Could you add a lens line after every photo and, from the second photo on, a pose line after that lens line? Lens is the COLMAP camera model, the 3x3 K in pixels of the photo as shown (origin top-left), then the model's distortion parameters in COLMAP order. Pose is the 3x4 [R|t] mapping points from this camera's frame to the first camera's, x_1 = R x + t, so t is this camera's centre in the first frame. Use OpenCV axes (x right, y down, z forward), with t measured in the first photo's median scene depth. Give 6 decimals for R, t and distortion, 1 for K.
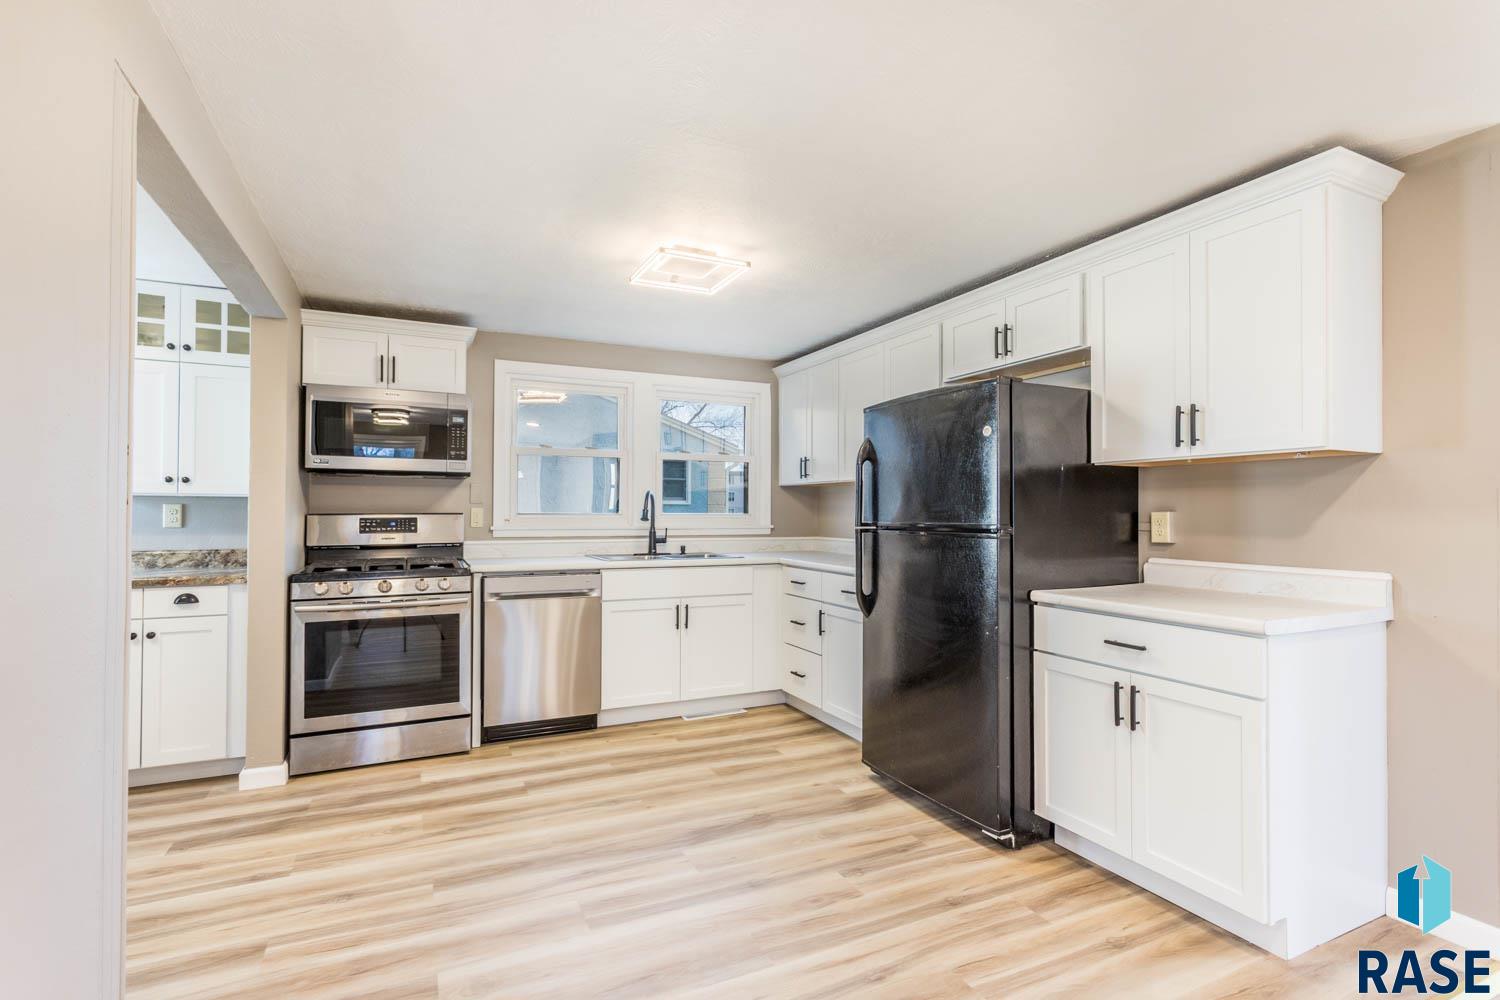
lens RADIAL K [[706.8, 0, 744.3], [0, 706.8, 504.3], [0, 0, 1]] dist [0.001104, 0.000345]
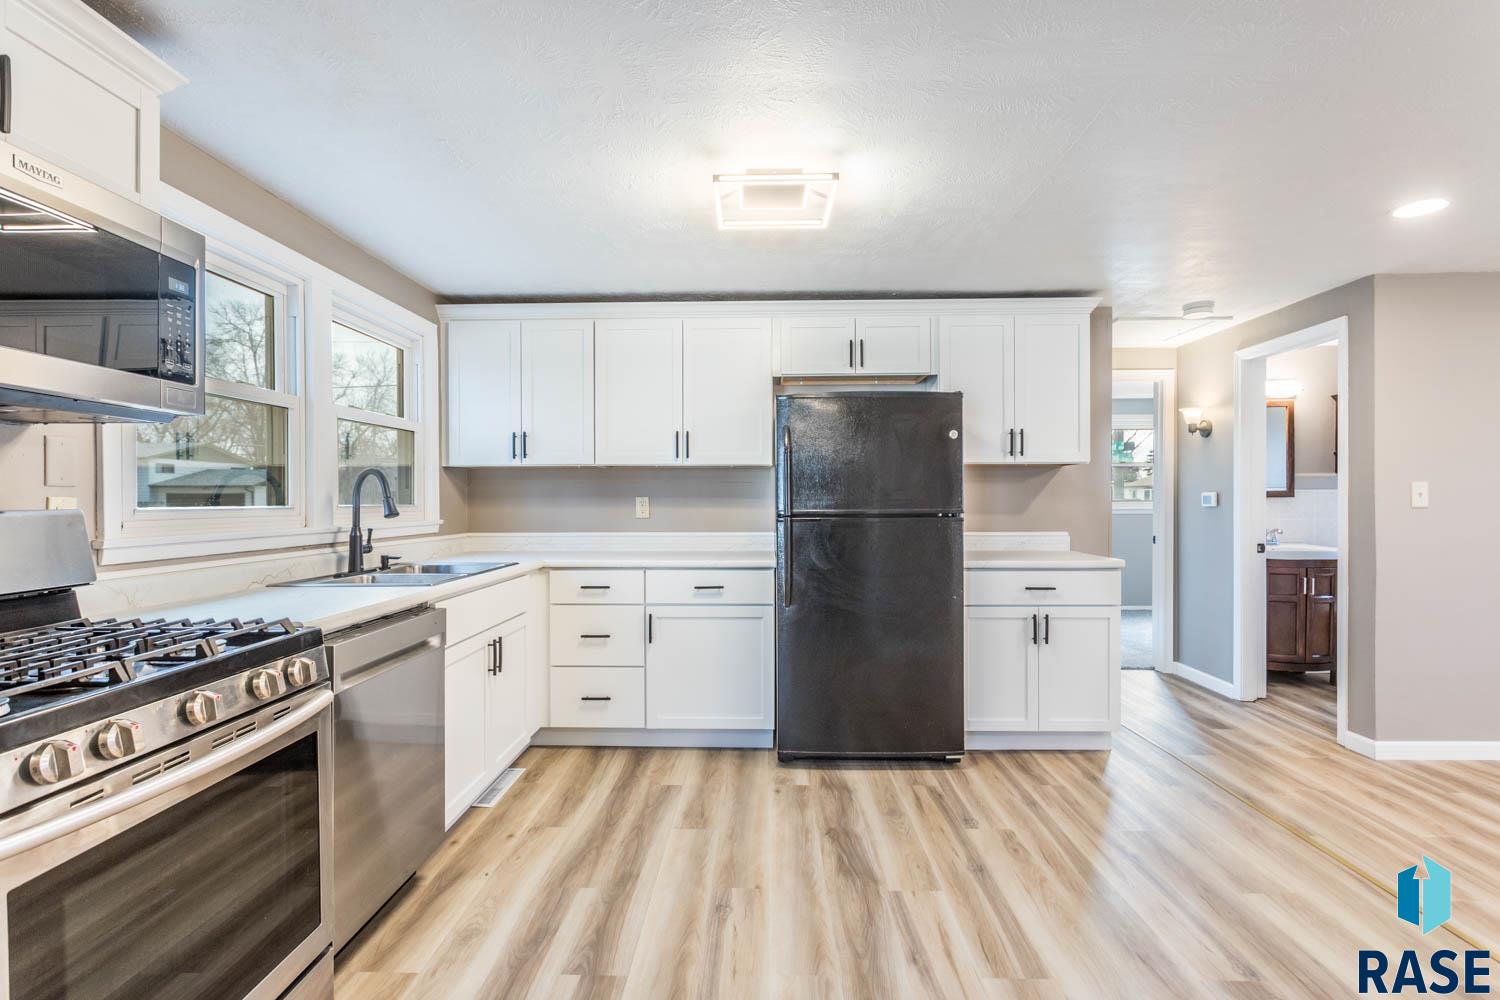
lens RADIAL K [[717.9, 0, 745.4], [0, 717.9, 505.2], [0, 0, 1]] dist [-0.004973, -0.000443]
pose [[0.453843, -0.011753, 0.891004, -0.627623], [-0.005104, 0.999862, 0.015788, 0.001778], [-0.891067, -0.011713, 0.453720, 0.503815]]
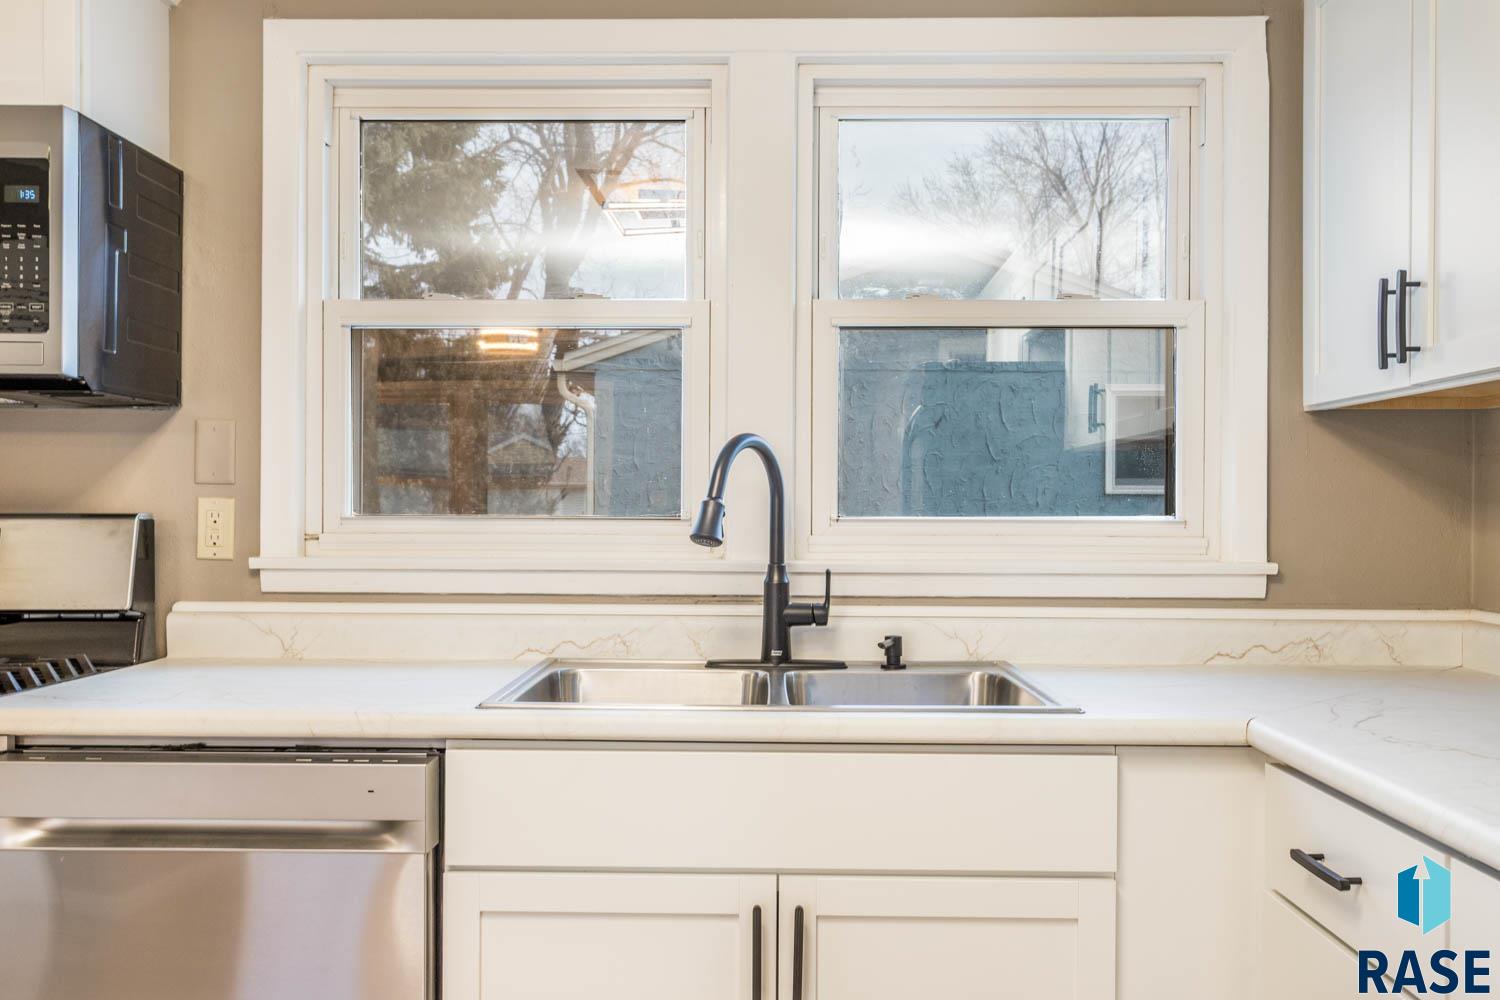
lens RADIAL K [[1275.8, 0, 750.6], [0, 1275.8, 501.8], [0, 0, 1]] dist [0.004046, 0.007546]
pose [[0.900016, -0.002068, -0.435852, 0.093645], [0.003836, 0.999988, 0.003177, 0.006666], [0.435840, -0.004531, 0.900013, 0.651470]]
